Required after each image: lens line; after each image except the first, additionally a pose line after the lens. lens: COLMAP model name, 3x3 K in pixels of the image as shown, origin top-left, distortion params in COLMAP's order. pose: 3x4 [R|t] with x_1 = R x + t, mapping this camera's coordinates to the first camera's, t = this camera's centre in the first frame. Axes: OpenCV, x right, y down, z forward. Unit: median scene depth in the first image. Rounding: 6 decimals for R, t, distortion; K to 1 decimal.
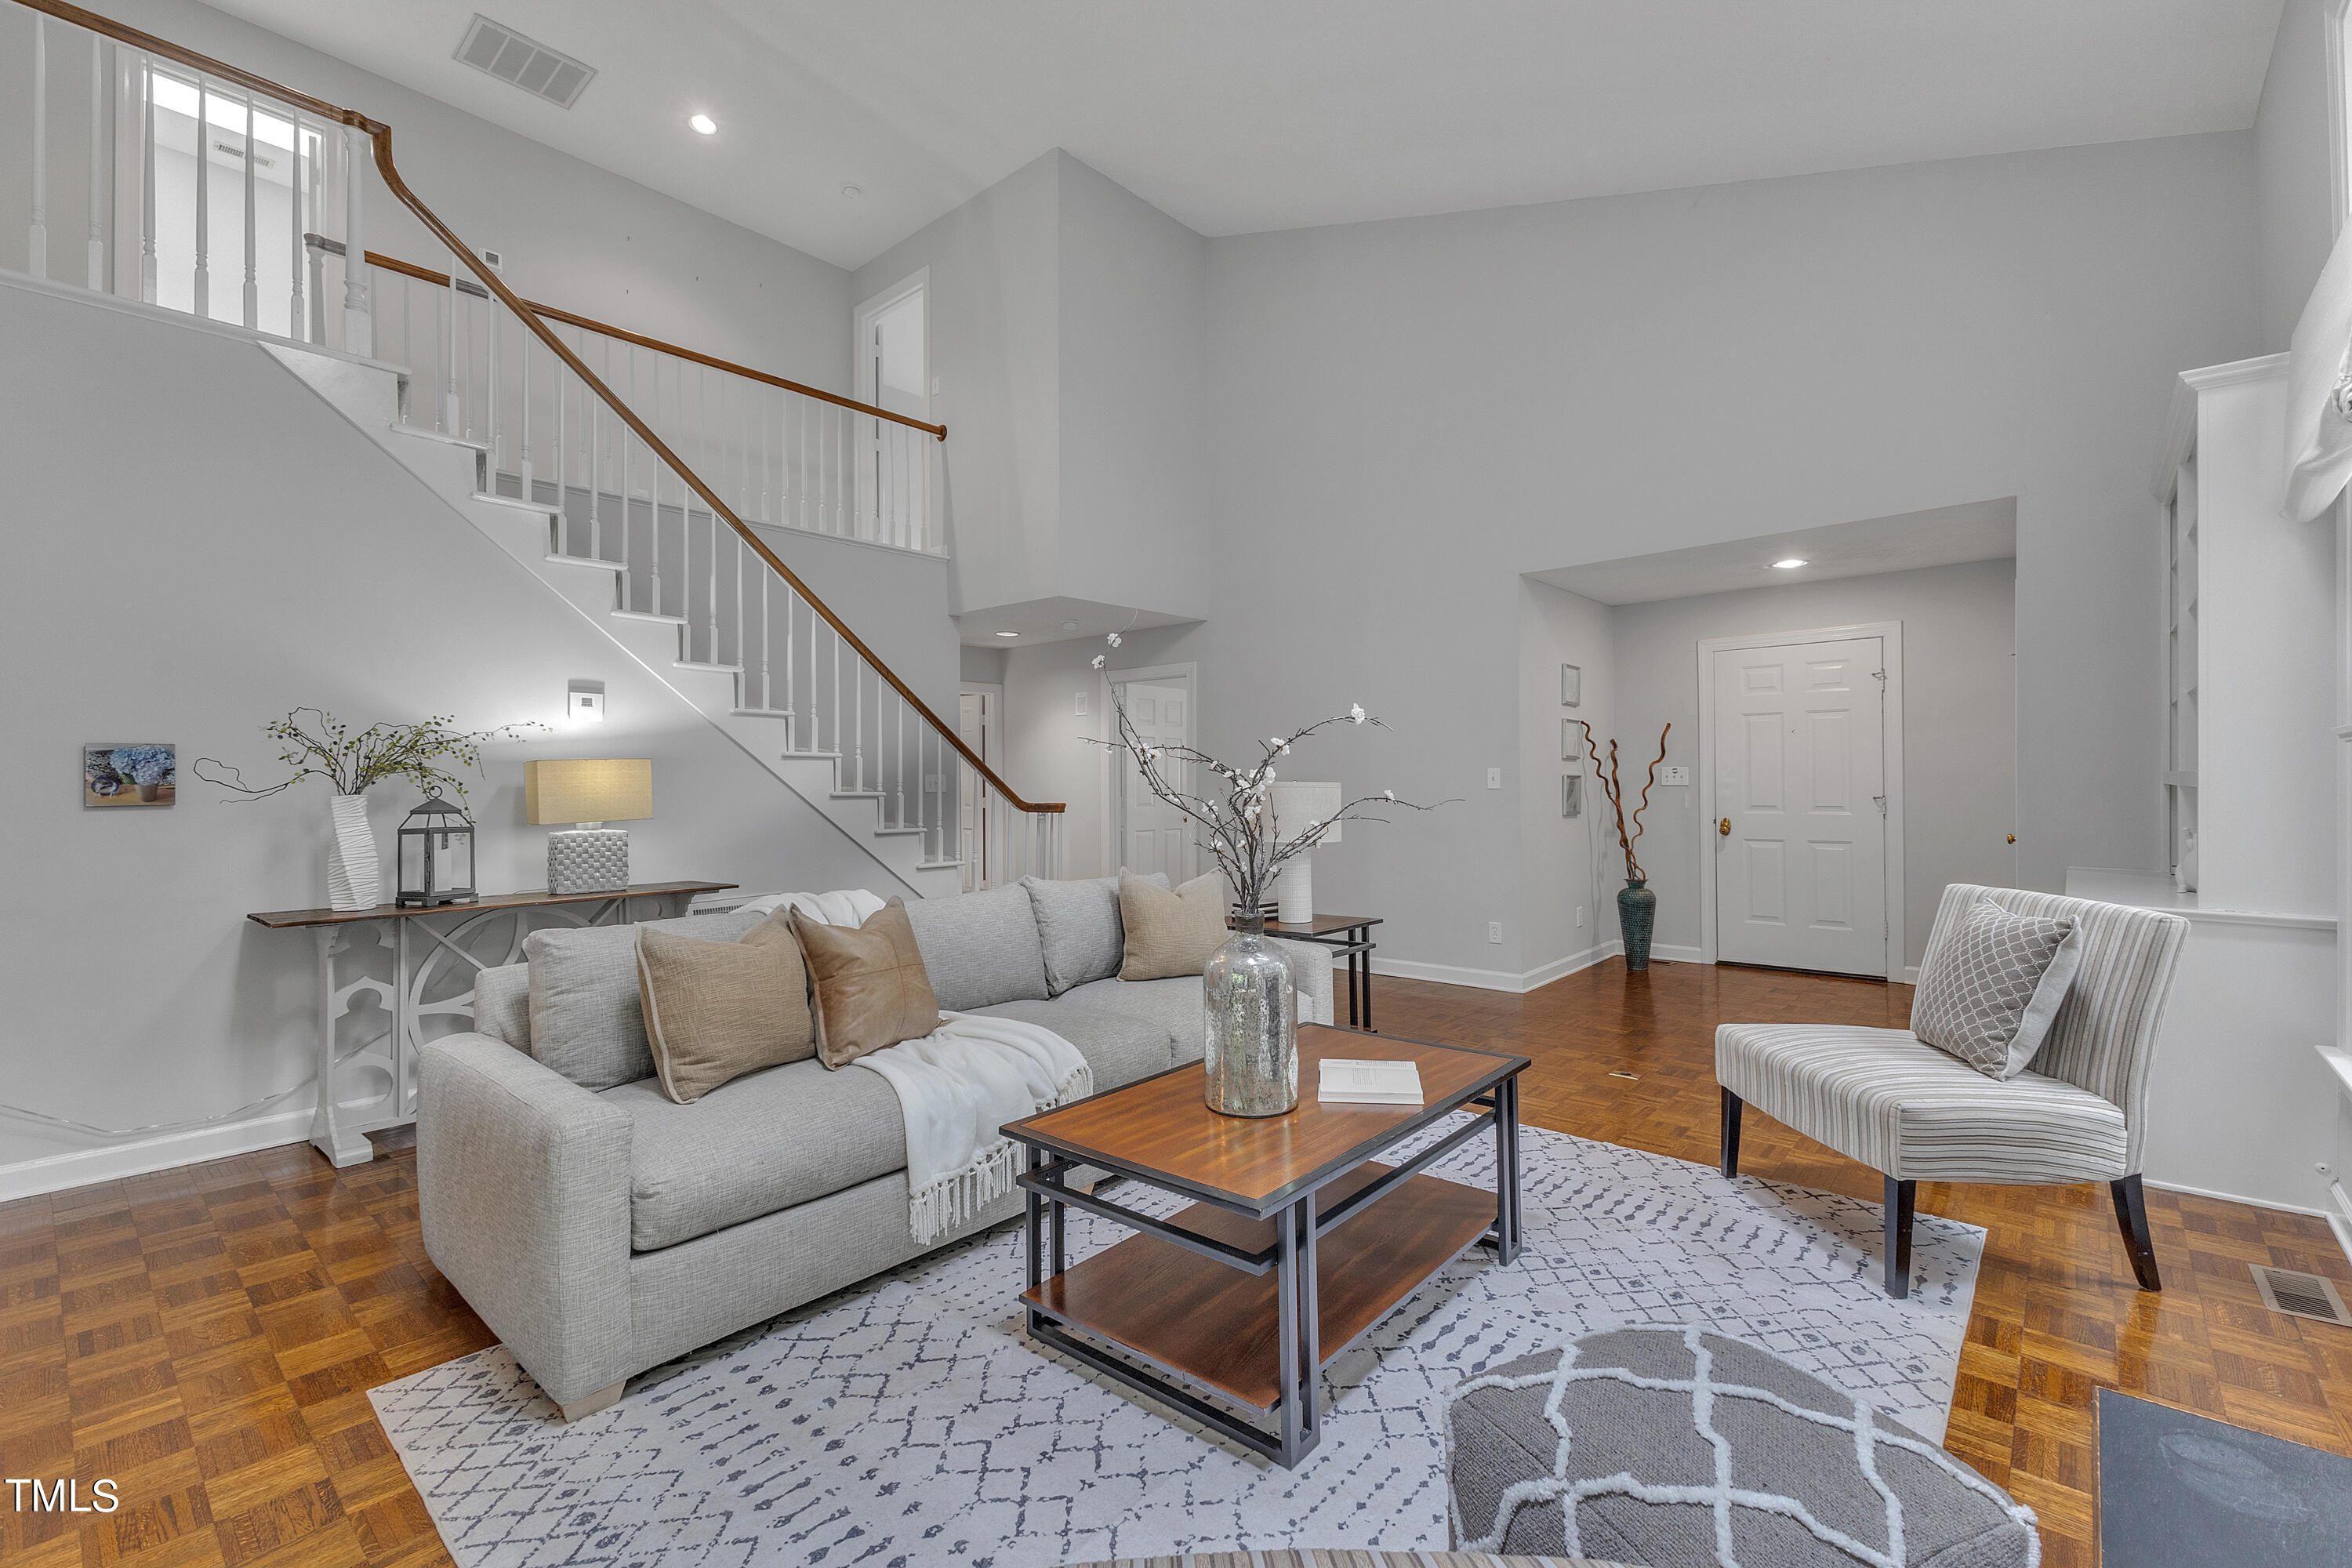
lens RADIAL K [[992.7, 0, 1184.2], [0, 992.7, 782.7], [0, 0, 1]] dist [0.008803, -0.000471]
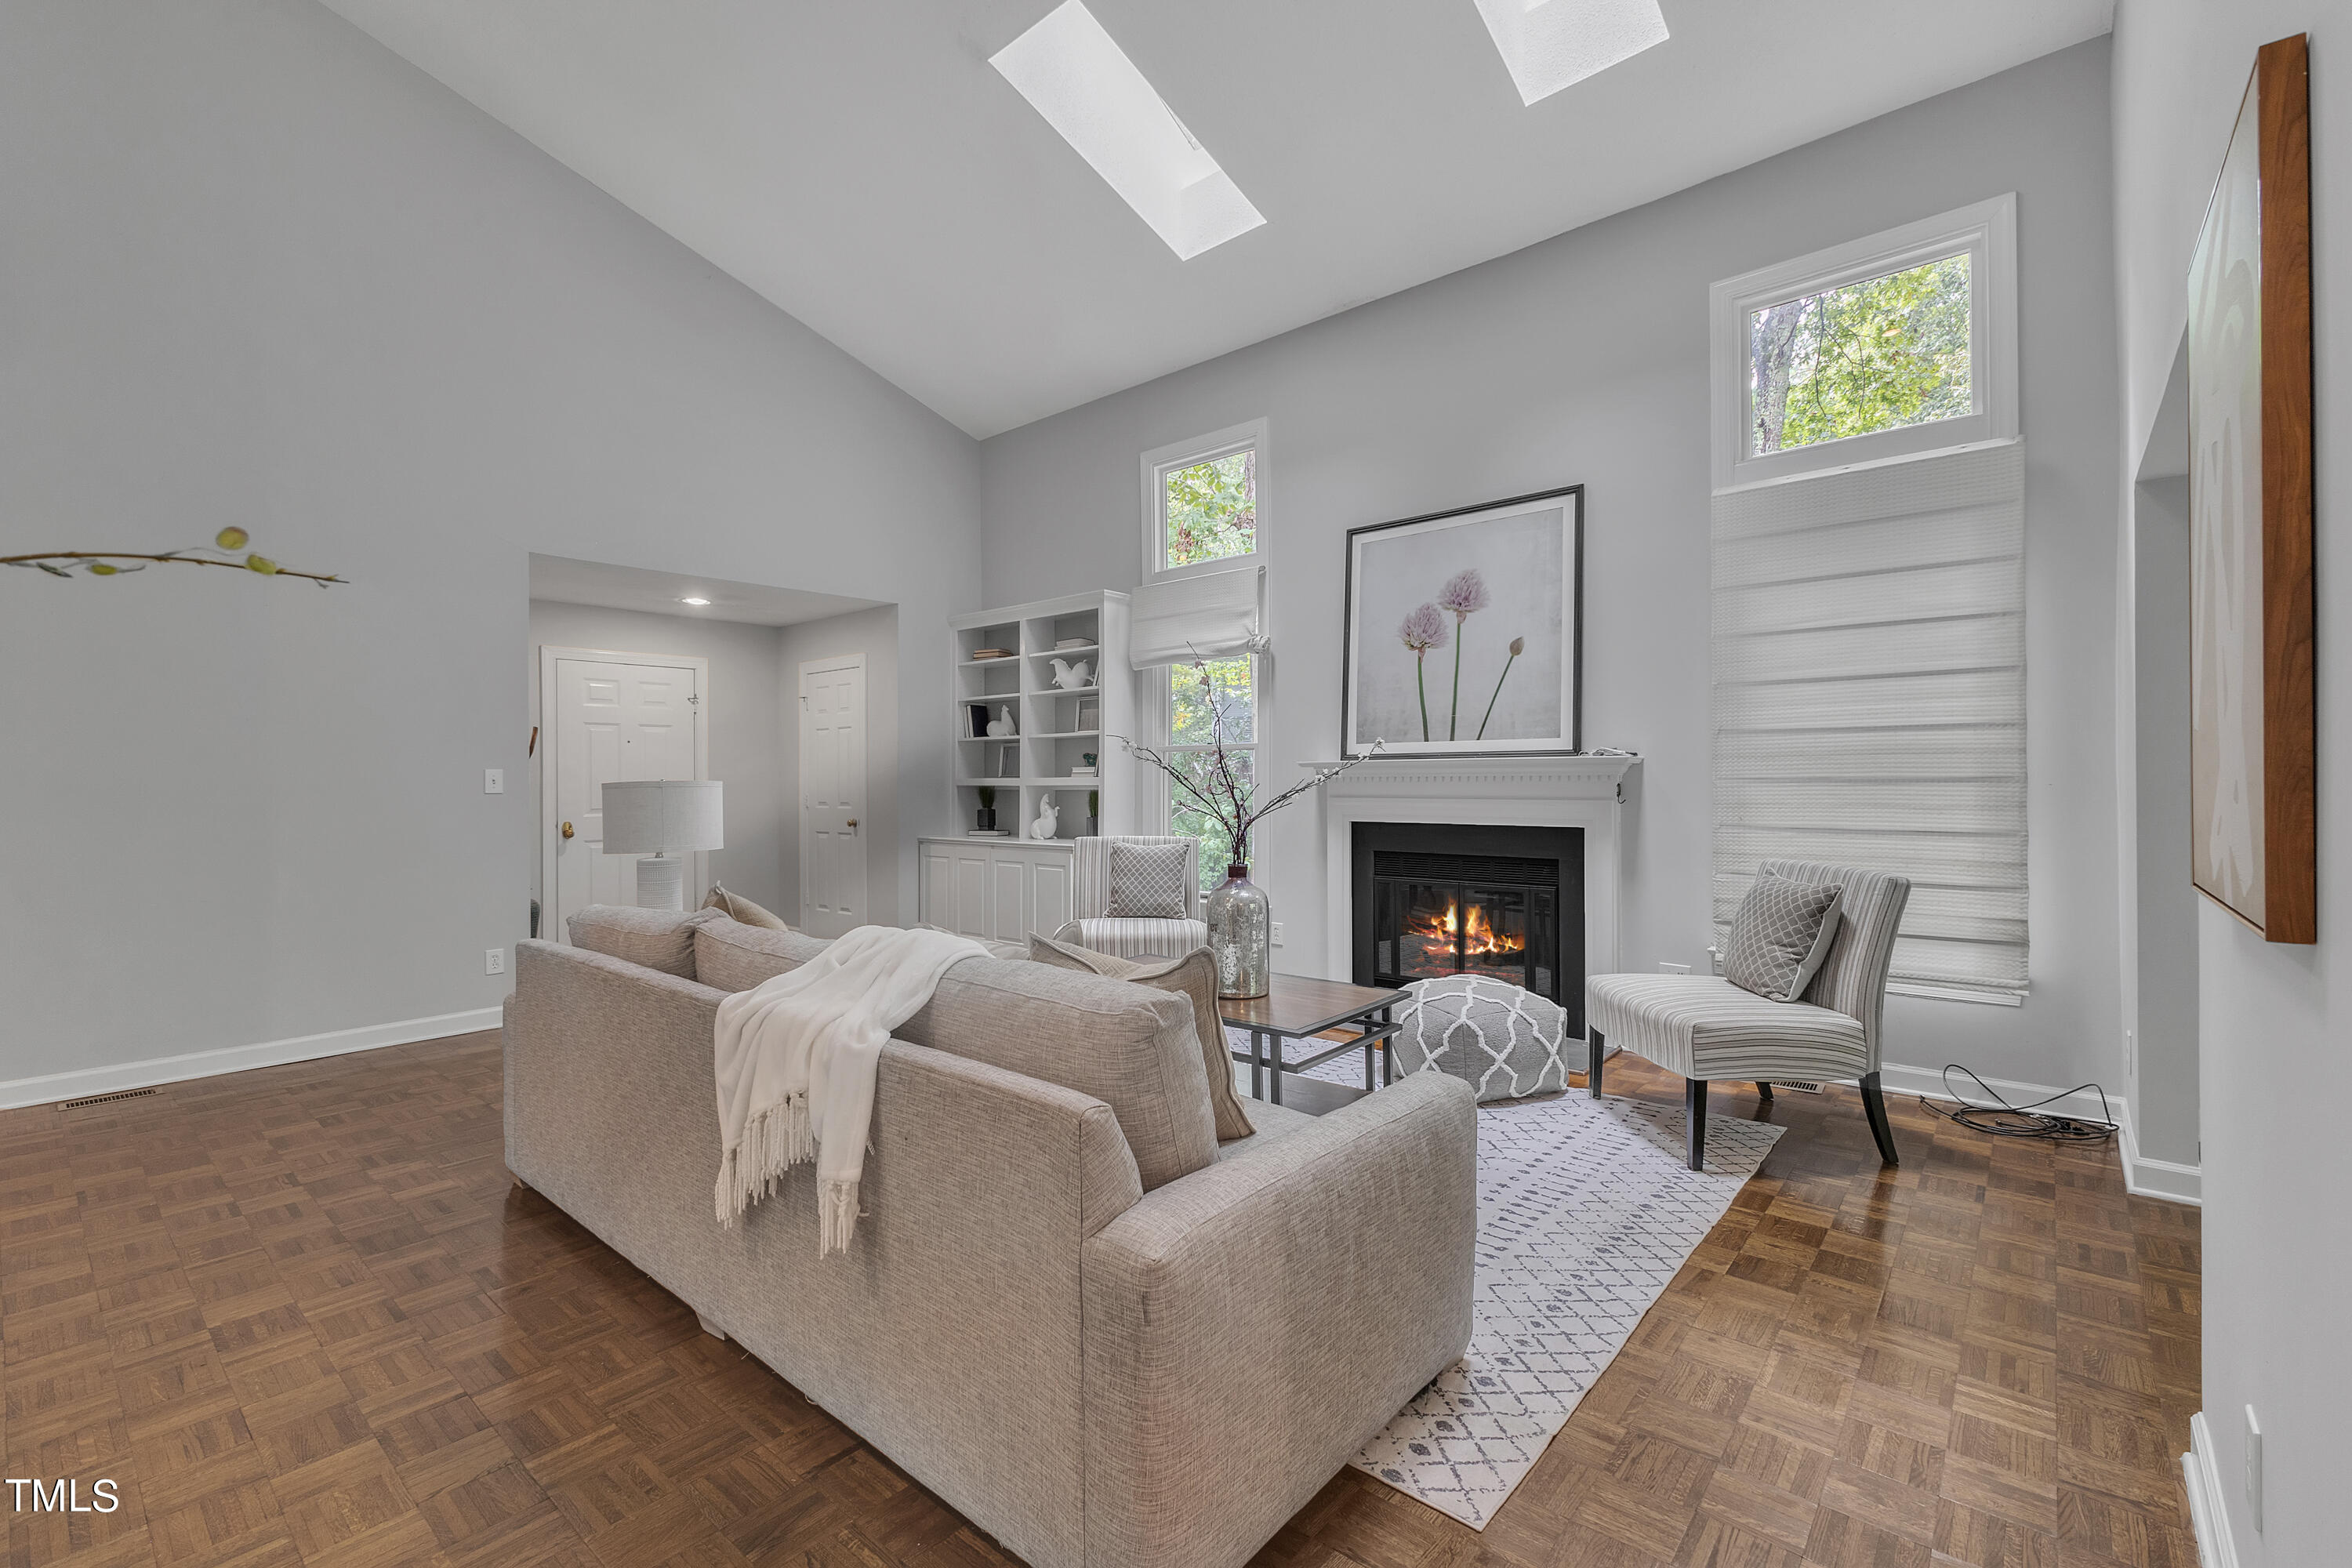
lens RADIAL K [[1010.1, 0, 1159.4], [0, 1010.1, 785.6], [0, 0, 1]] dist [0.011065, 0.000099]
pose [[0.010916, 0.003310, 0.999935, -1.094570], [0.007775, 0.999964, -0.003395, 0.012506], [-0.999910, 0.007812, 0.010889, 0.833774]]
